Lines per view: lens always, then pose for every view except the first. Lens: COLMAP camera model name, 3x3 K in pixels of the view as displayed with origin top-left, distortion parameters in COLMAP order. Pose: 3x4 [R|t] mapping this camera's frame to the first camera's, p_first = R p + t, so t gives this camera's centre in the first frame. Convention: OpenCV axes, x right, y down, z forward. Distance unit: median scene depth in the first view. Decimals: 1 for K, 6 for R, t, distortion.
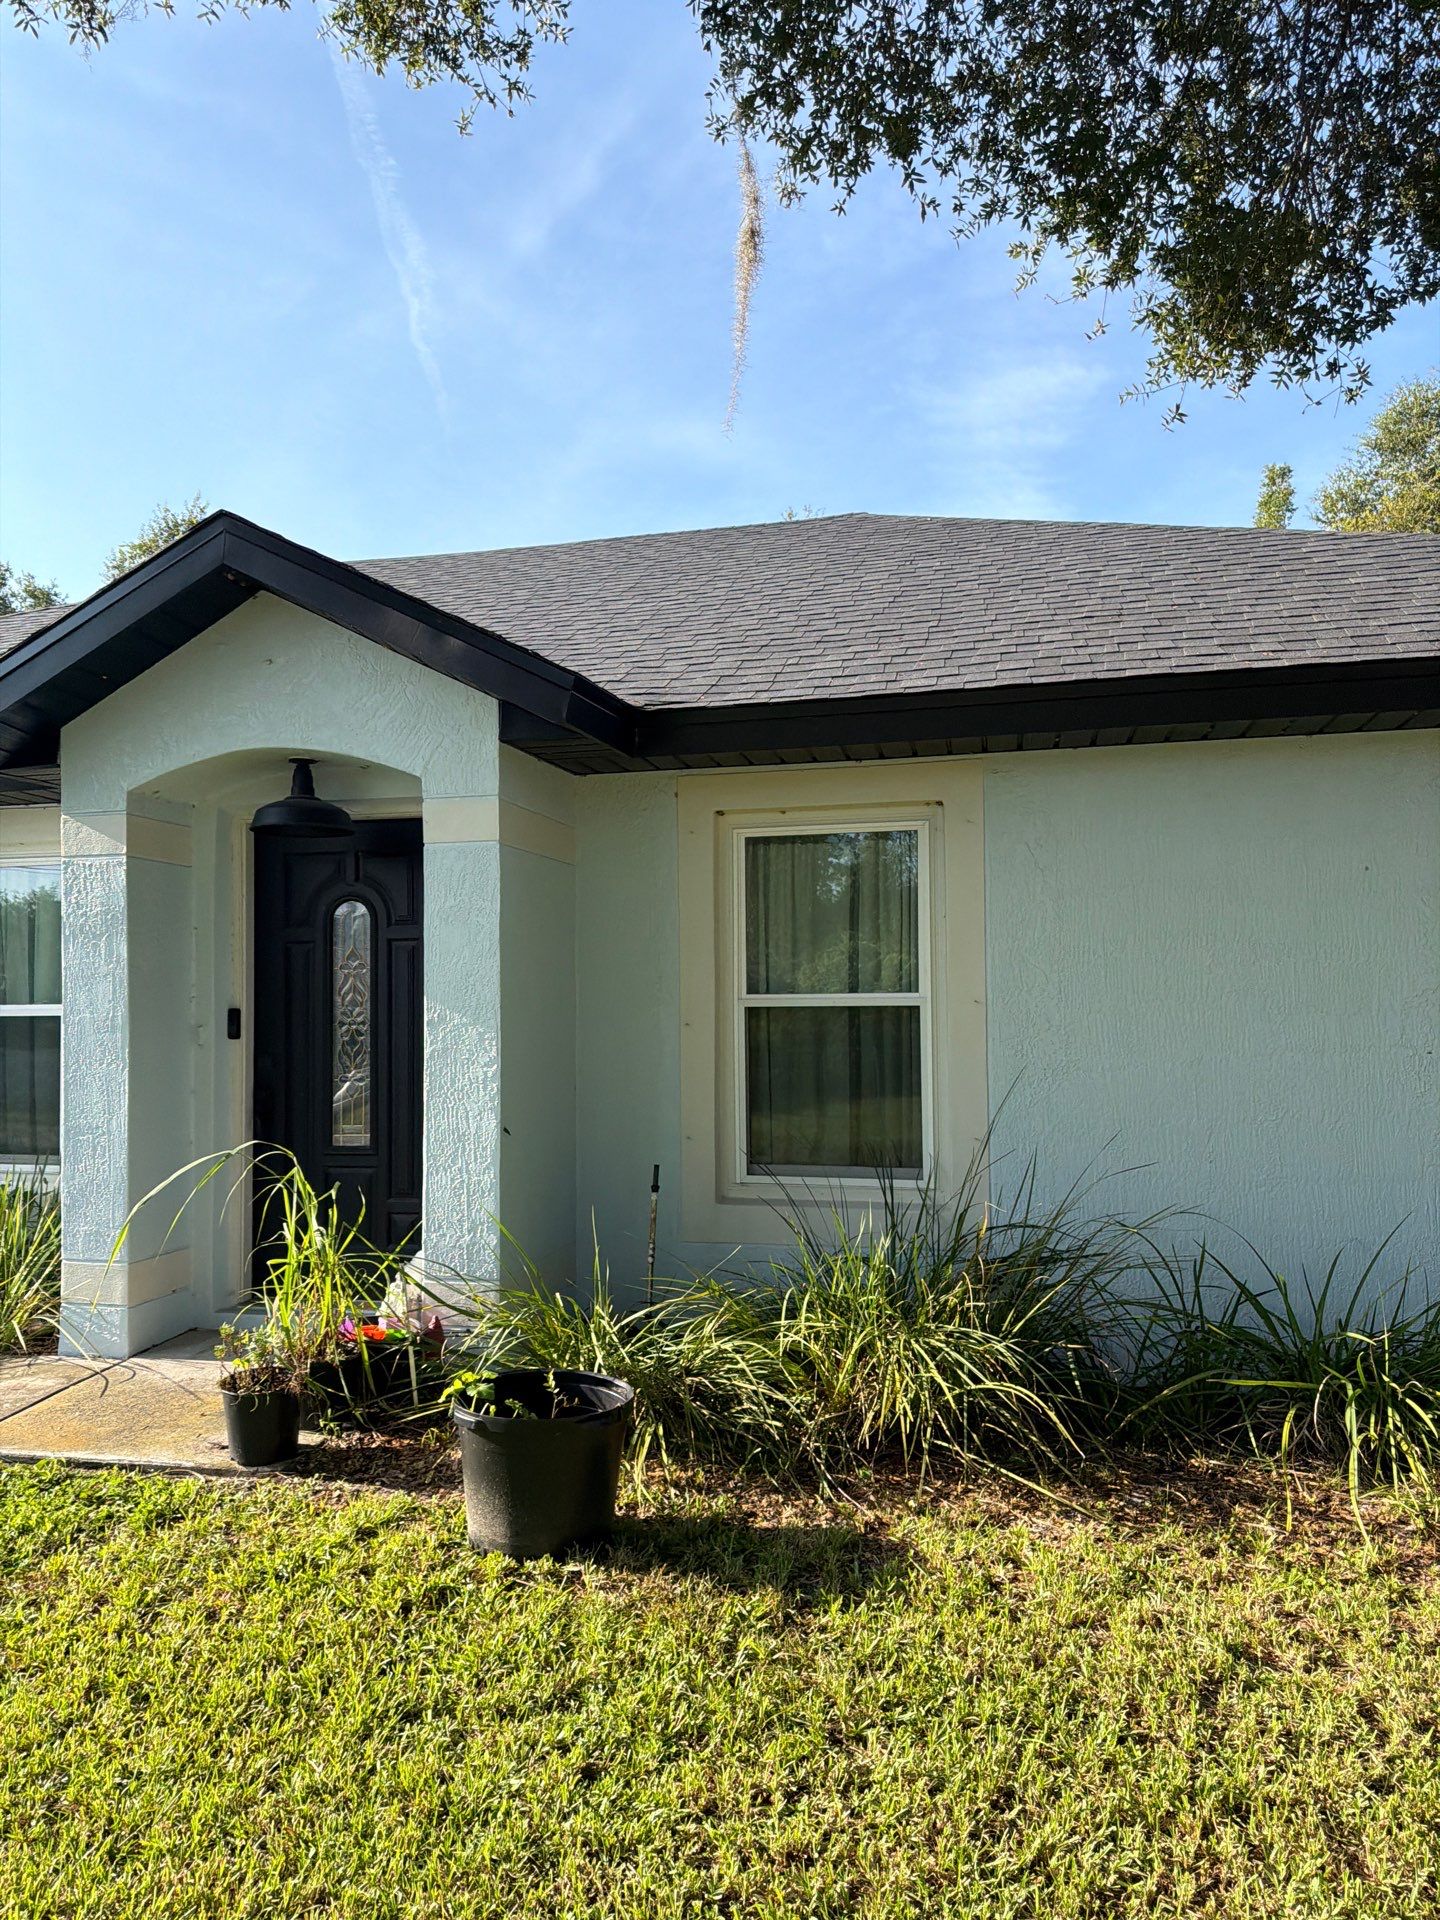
lens RADIAL K [[1356.5, 0, 720.6], [0, 1356.5, 958.3], [0, 0, 1]] dist [0.067261, -0.075167]
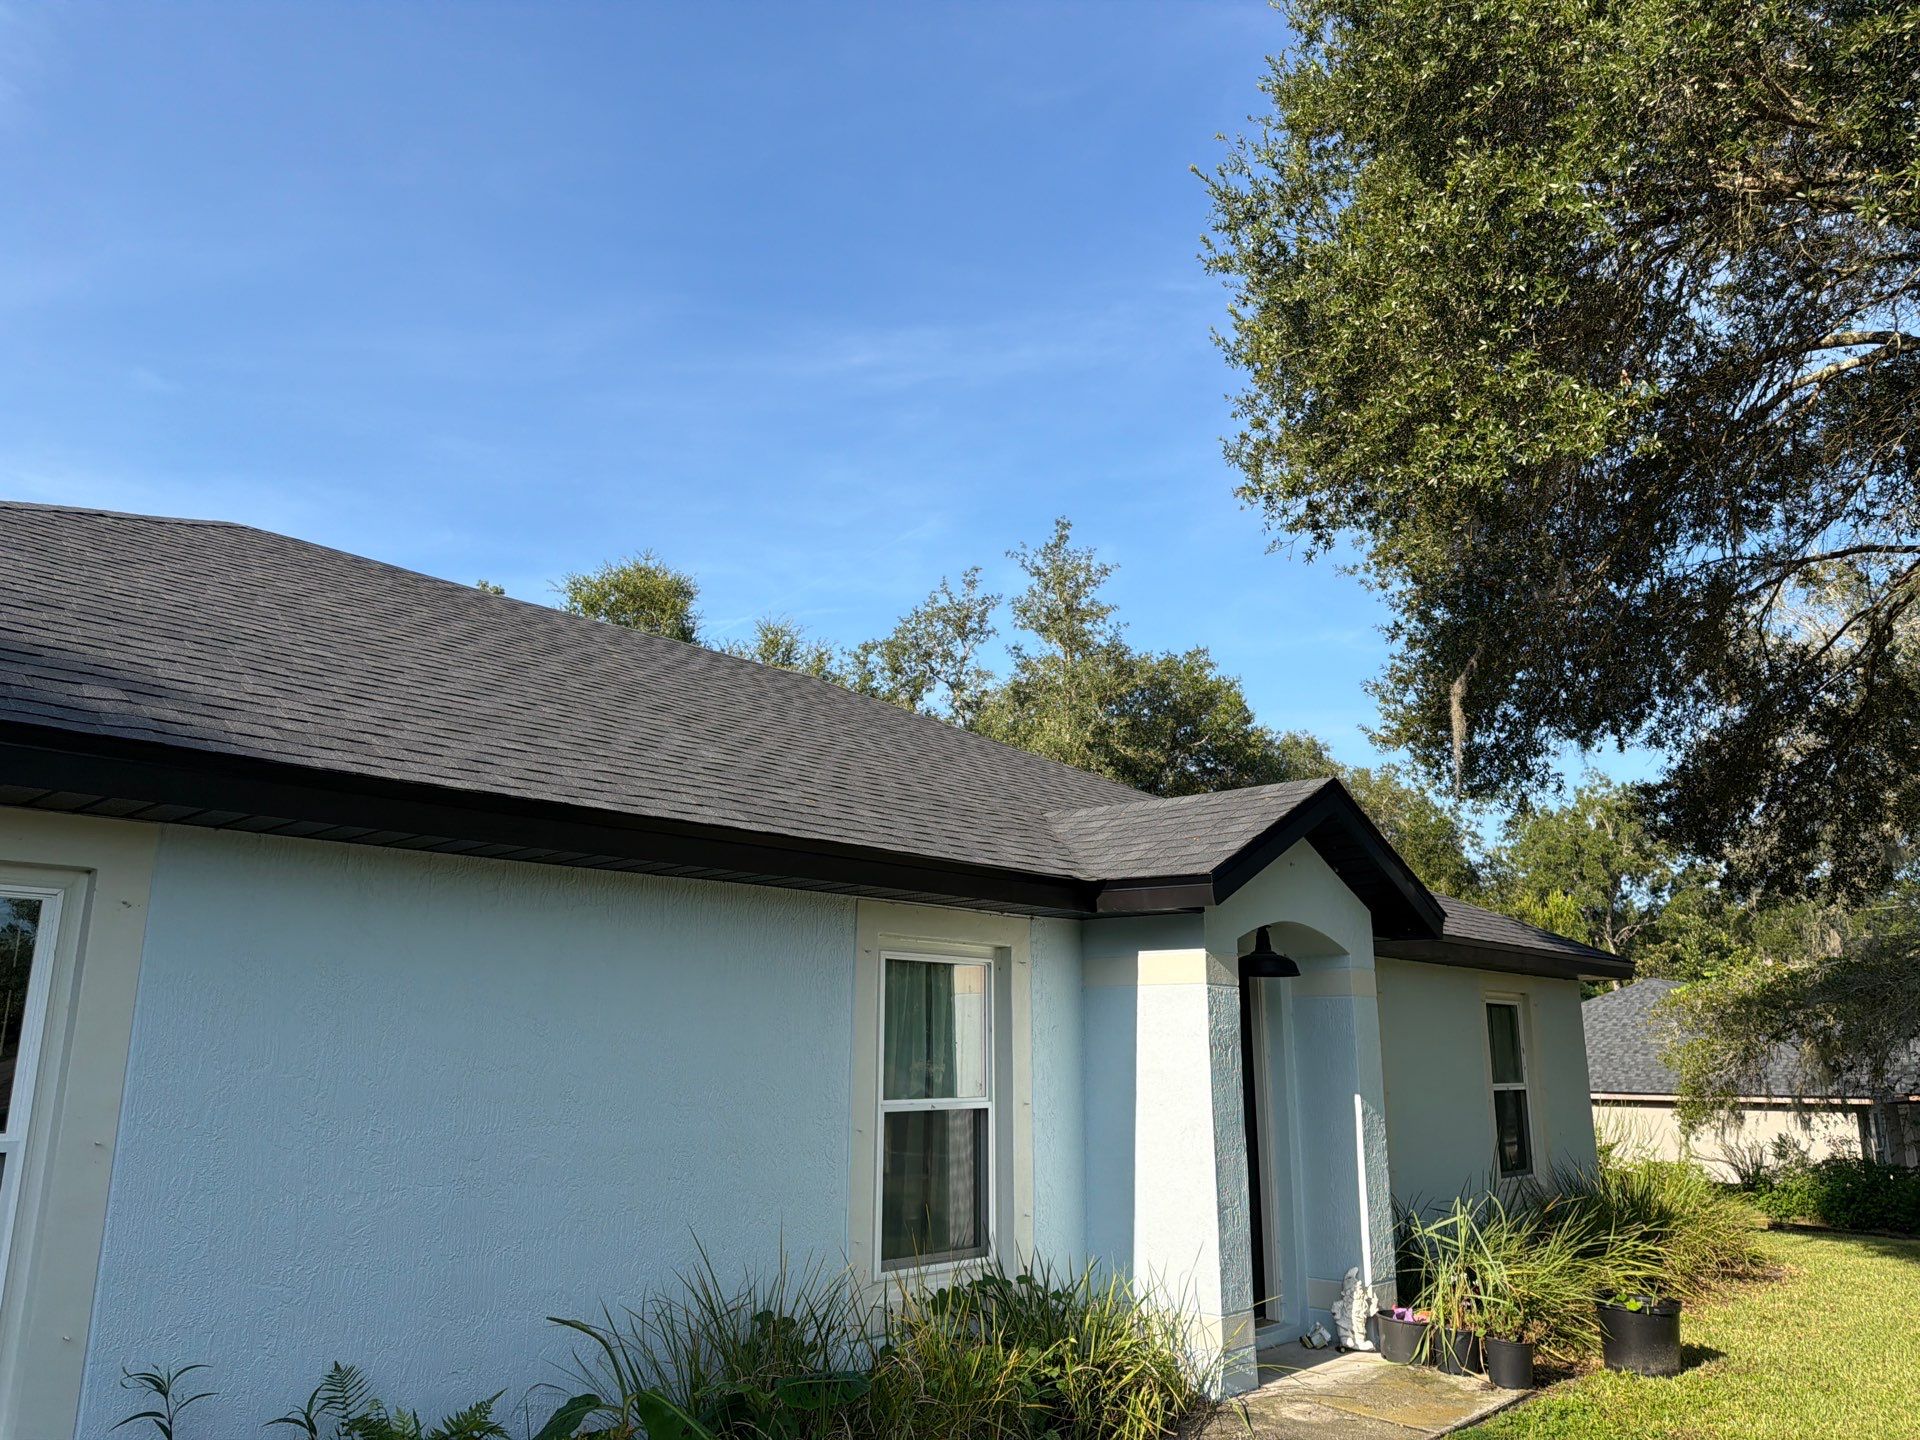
lens RADIAL K [[1356.5, 0, 944.8], [0, 1356.5, 735.0], [0, 0, 1]] dist [0.067261, -0.075167]
pose [[0.497233, 0.214305, 0.840733, -1.739918], [-0.039468, 0.973598, -0.224830, -0.001748], [-0.866719, 0.078611, 0.492564, 0.554801]]
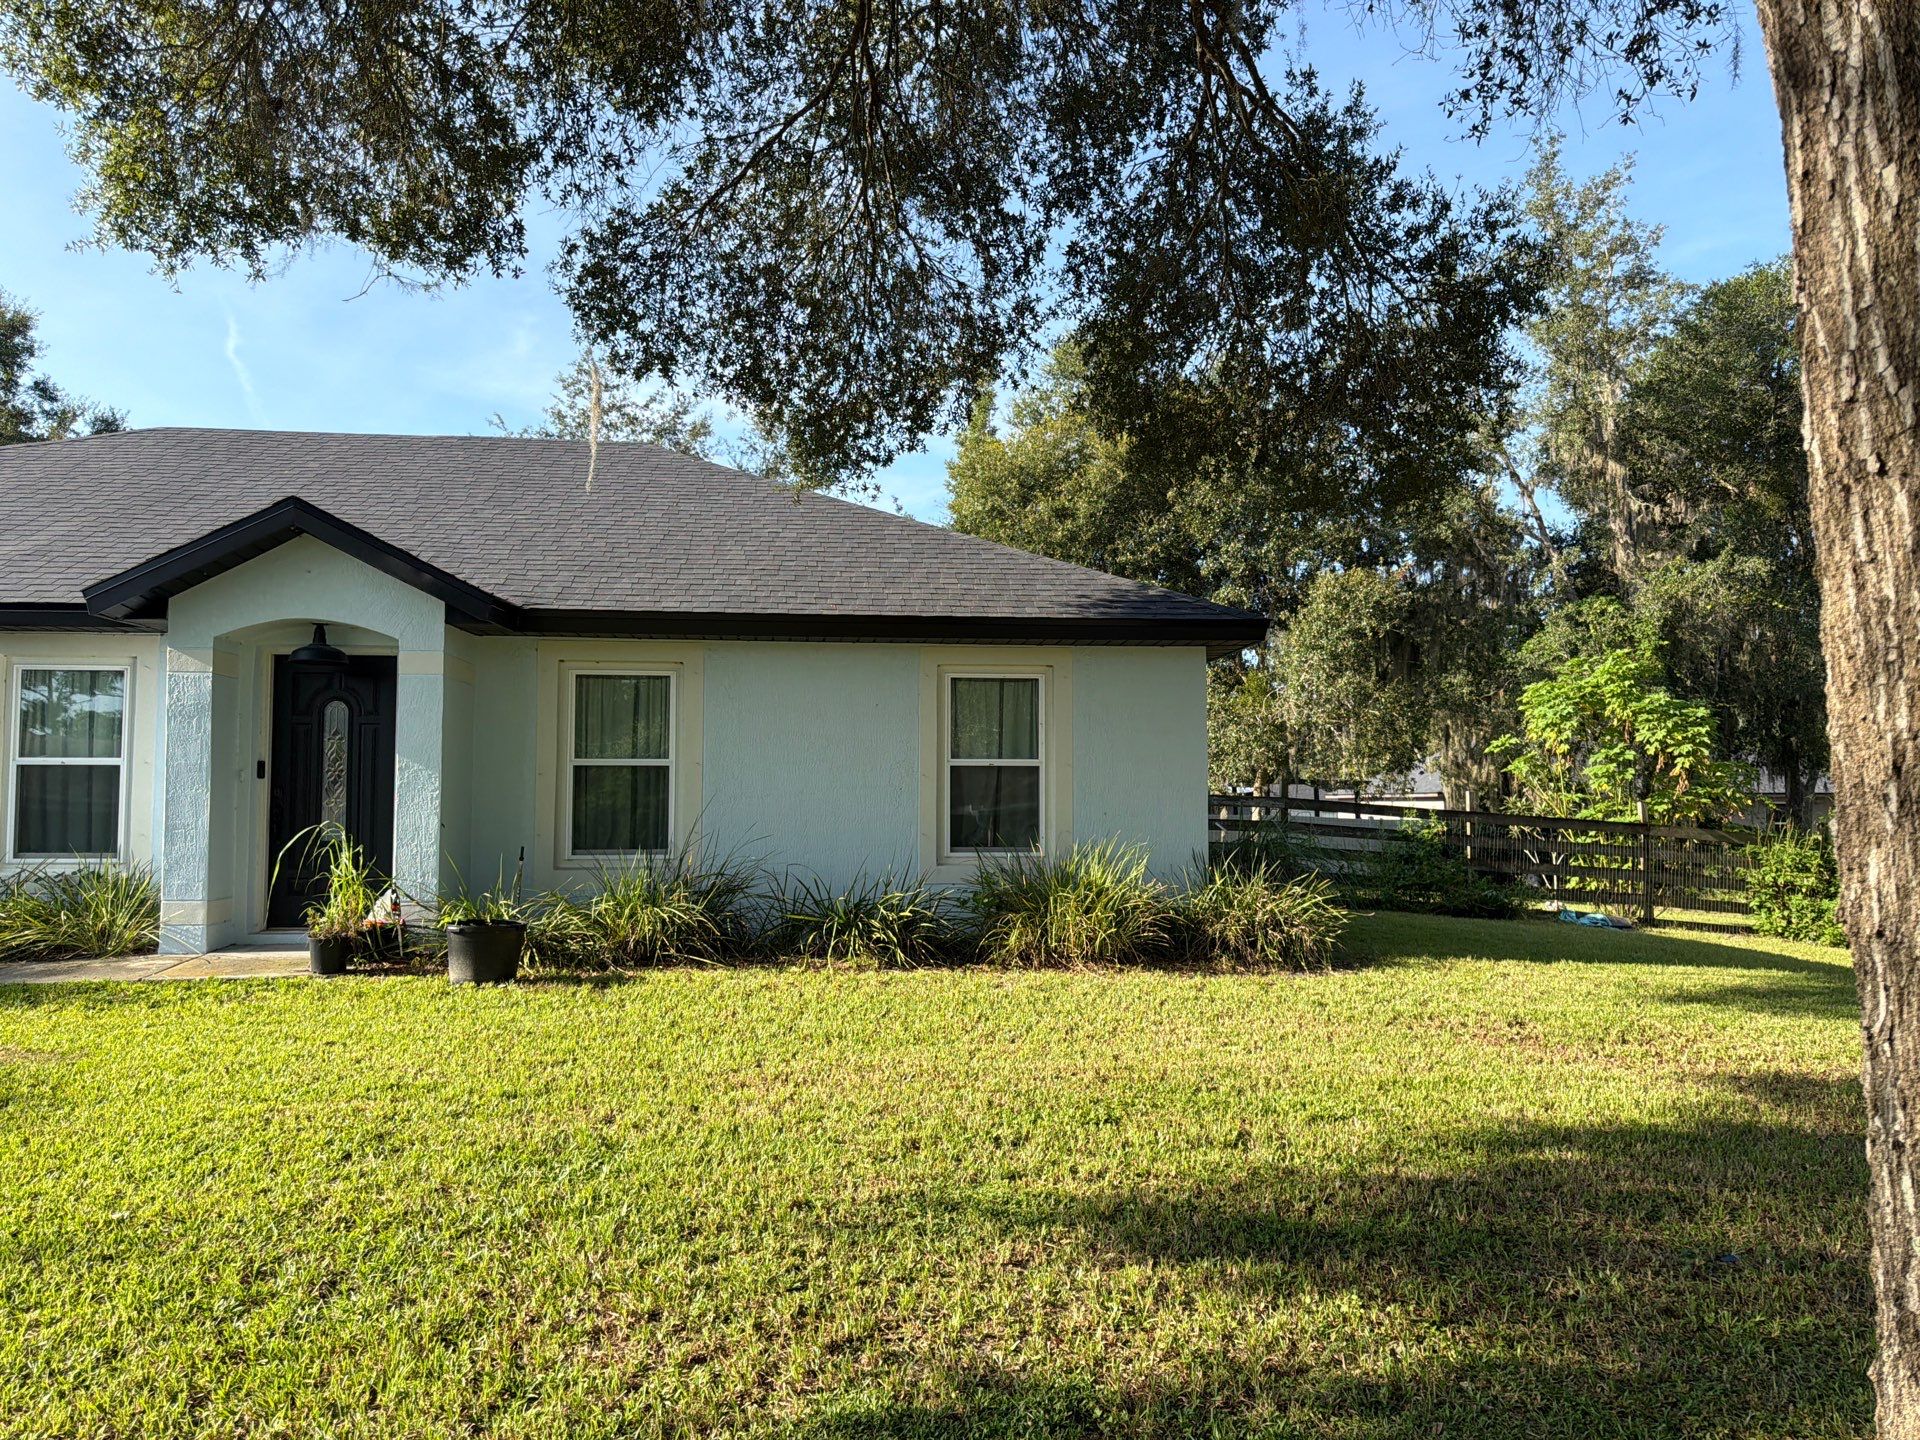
lens RADIAL K [[1356.5, 0, 973.6], [0, 1356.5, 731.9], [0, 0, 1]] dist [0.067261, -0.075167]
pose [[0.943174, 0.028187, 0.331101, -0.087880], [-0.023545, 0.999560, -0.018023, 0.010851], [-0.331463, 0.009203, 0.943423, -0.995148]]
